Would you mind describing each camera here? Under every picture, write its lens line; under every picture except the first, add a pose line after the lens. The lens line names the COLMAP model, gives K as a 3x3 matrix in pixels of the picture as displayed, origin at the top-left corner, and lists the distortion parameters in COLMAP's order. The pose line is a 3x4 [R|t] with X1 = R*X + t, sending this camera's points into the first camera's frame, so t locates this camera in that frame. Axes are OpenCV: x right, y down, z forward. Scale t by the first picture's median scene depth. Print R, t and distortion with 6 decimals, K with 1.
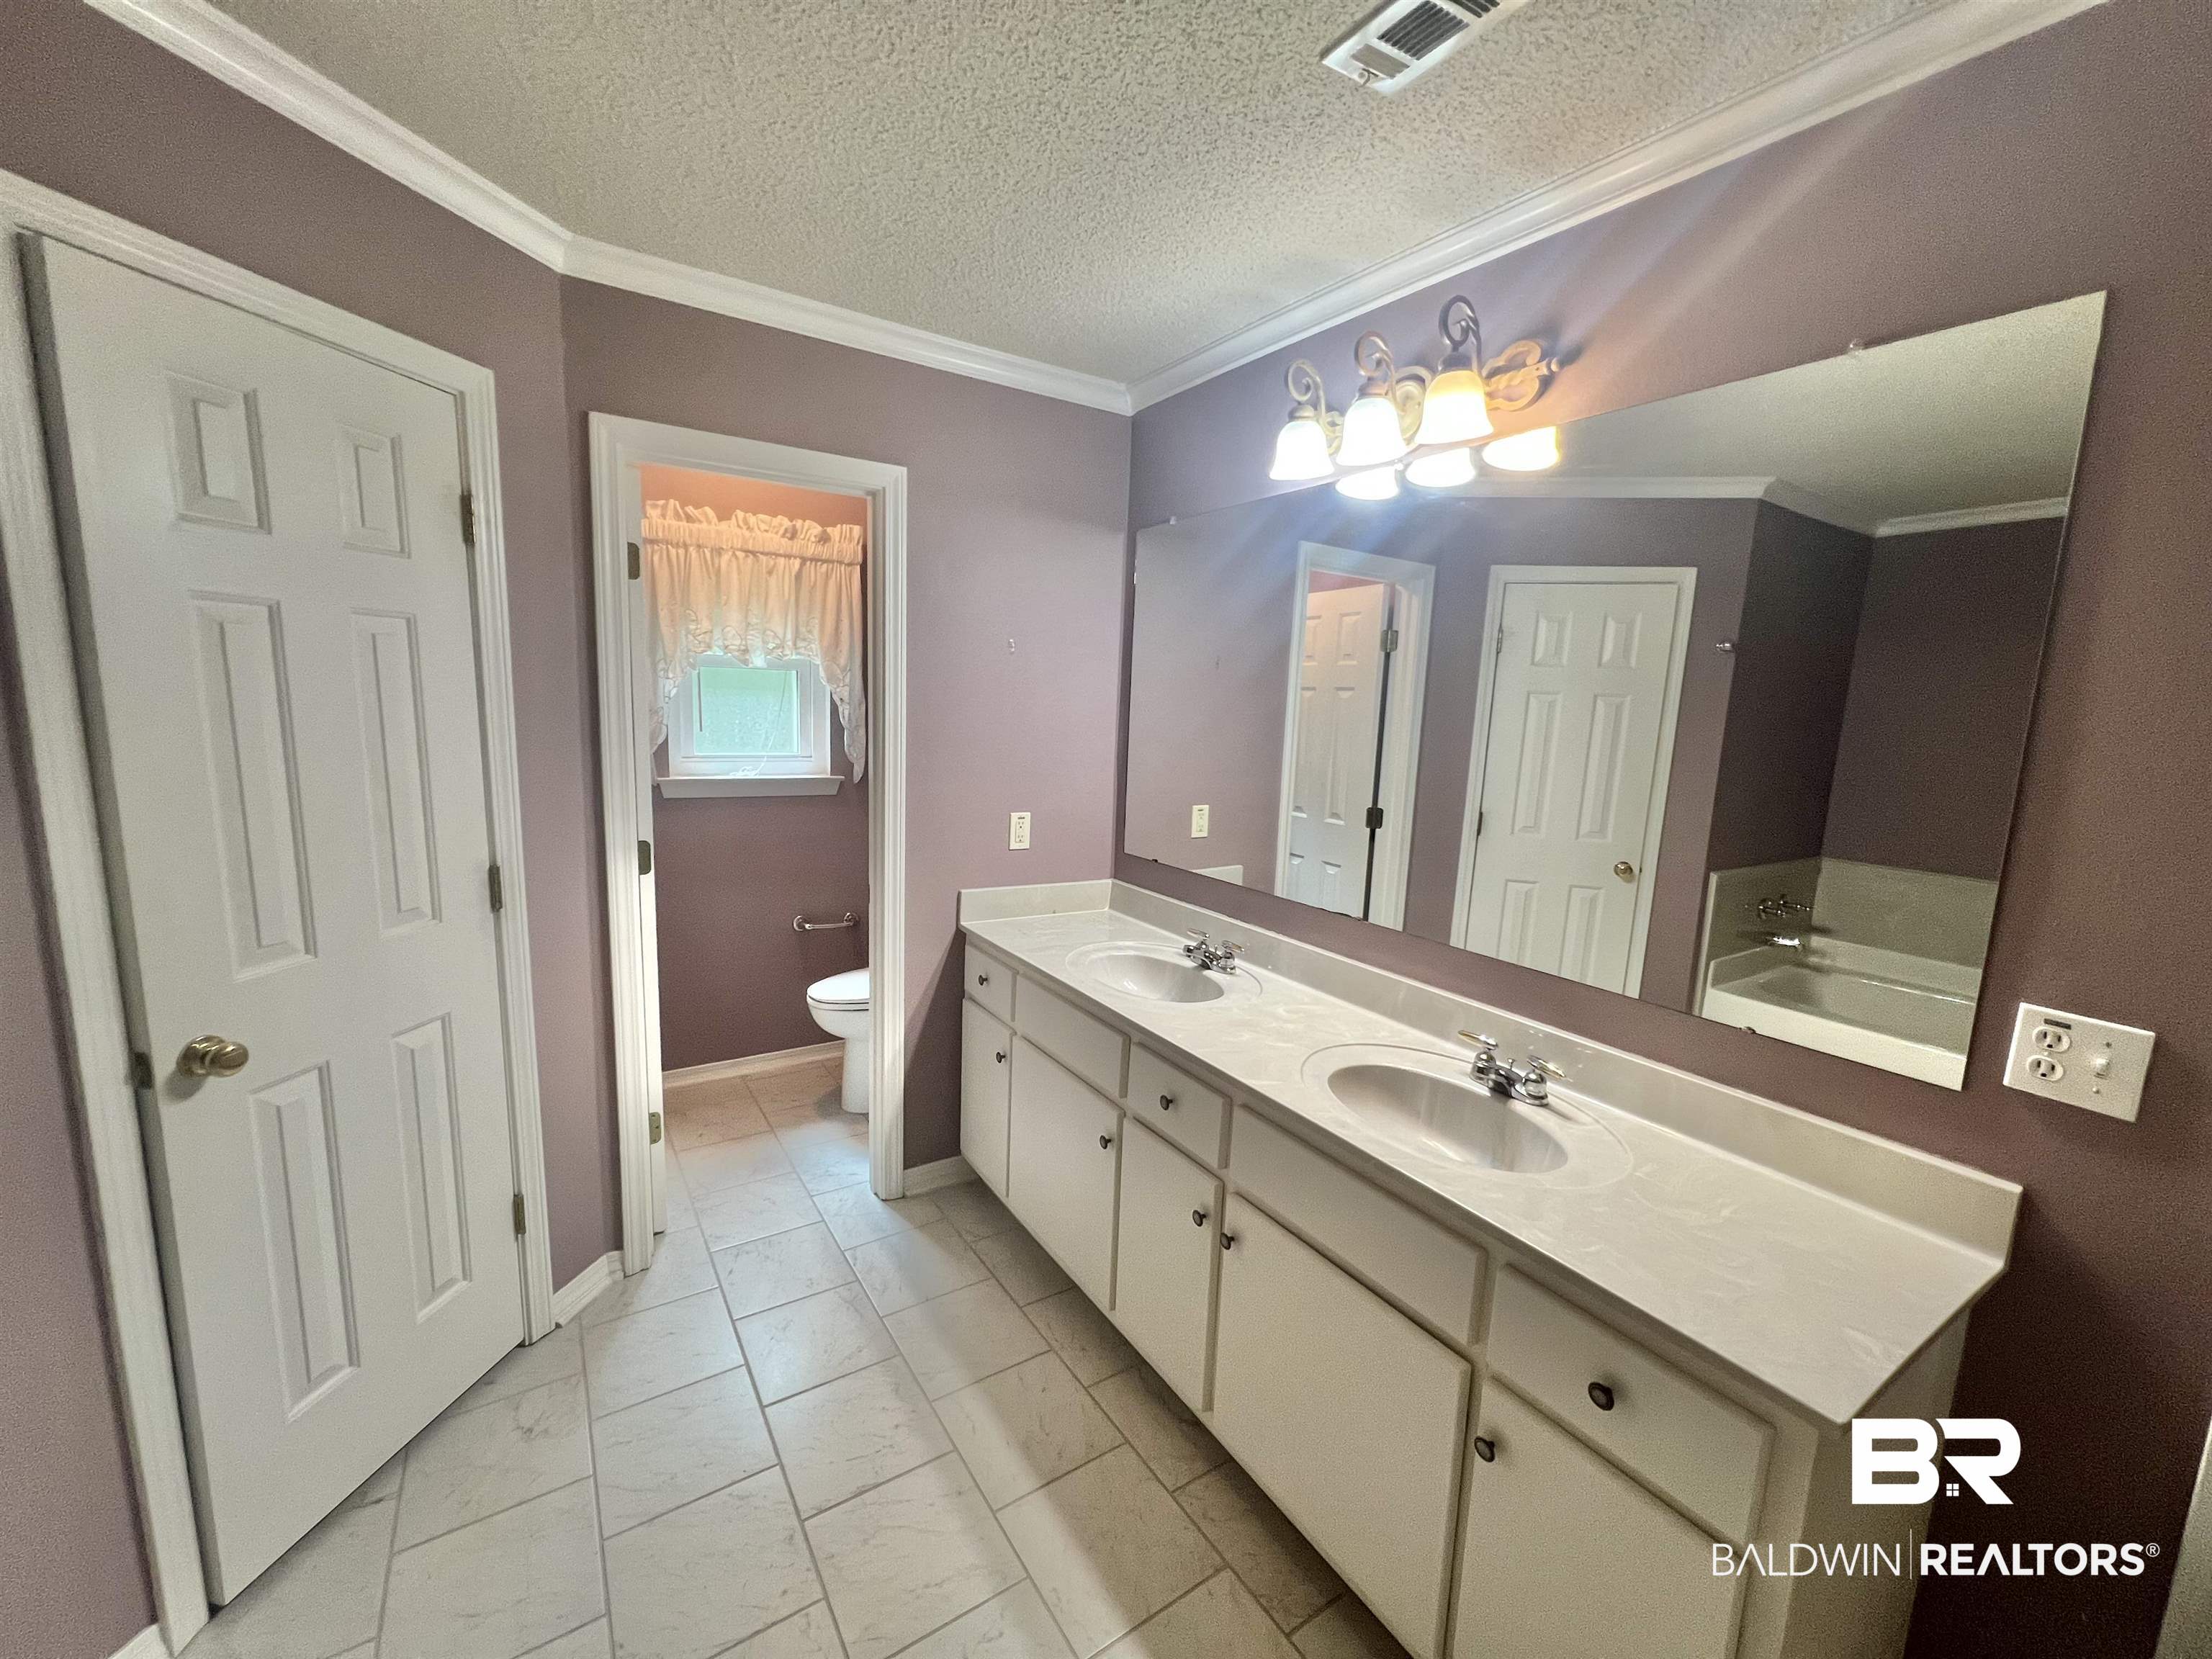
lens RADIAL K [[880.4, 0, 1106.6], [0, 880.4, 833.1], [0, 0, 1]] dist [-0.002297, 0.000677]
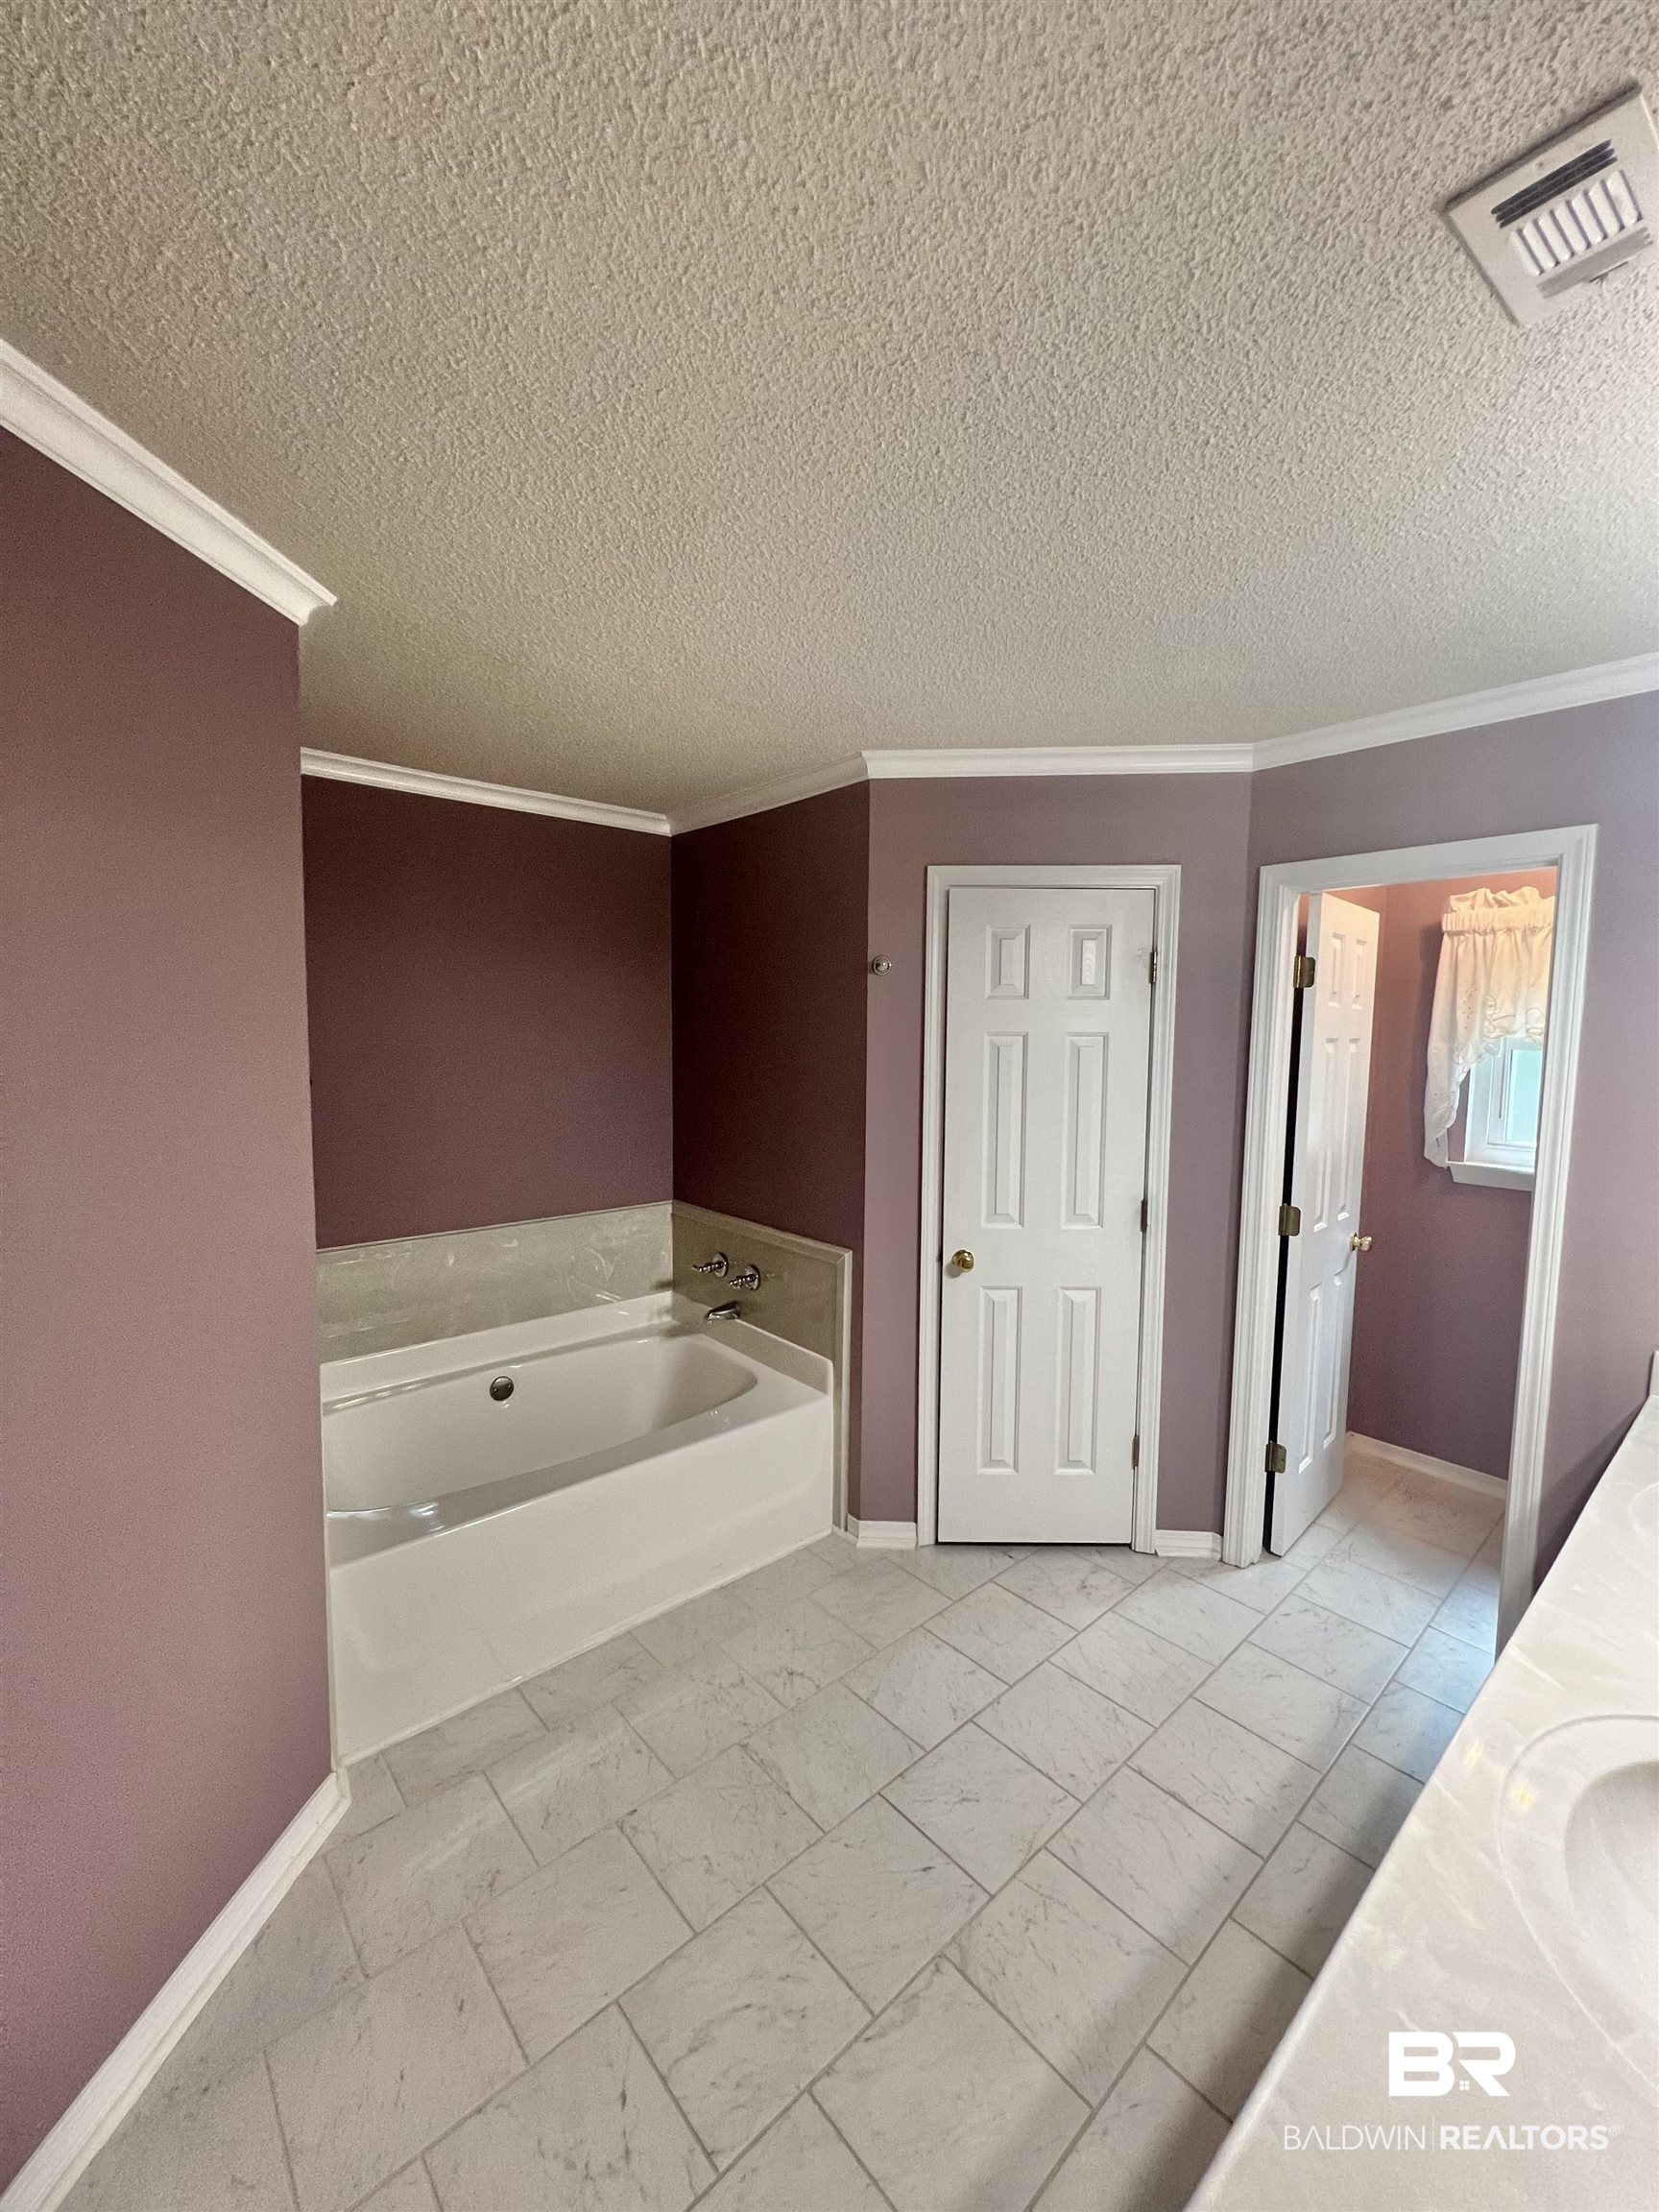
lens RADIAL K [[880.4, 0, 830.7], [0, 880.4, 1110.3], [0, 0, 1]] dist [-0.002297, 0.000677]
pose [[0.139598, 0.045204, -0.989176, 0.675139], [-0.152580, 0.988009, 0.023618, -0.064336], [0.978382, 0.147631, 0.144821, 0.266158]]
